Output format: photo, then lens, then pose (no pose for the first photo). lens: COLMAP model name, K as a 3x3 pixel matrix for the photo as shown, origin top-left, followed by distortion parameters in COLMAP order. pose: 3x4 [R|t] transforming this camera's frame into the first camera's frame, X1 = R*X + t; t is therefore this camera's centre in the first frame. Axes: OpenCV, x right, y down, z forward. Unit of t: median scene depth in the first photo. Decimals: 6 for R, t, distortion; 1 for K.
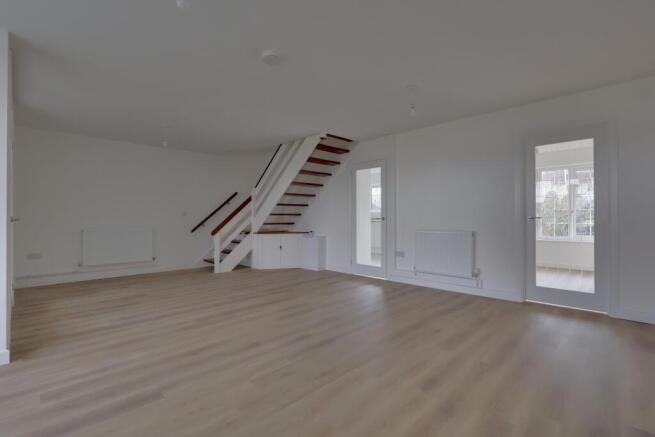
lens RADIAL K [[302.6, 0, 329.0], [0, 302.6, 217.5], [0, 0, 1]] dist [-0.000426, 0.000255]
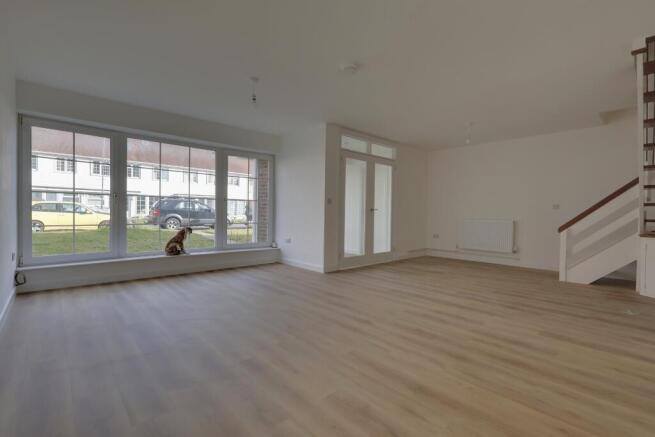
lens RADIAL K [[302.6, 0, 328.9], [0, 302.6, 217.4], [0, 0, 1]] dist [-0.000426, 0.000255]
pose [[-0.050274, 0.015912, -0.998609, 0.718400], [-0.010402, 0.999811, 0.016455, 0.020100], [0.998681, 0.011215, -0.050099, 0.704544]]
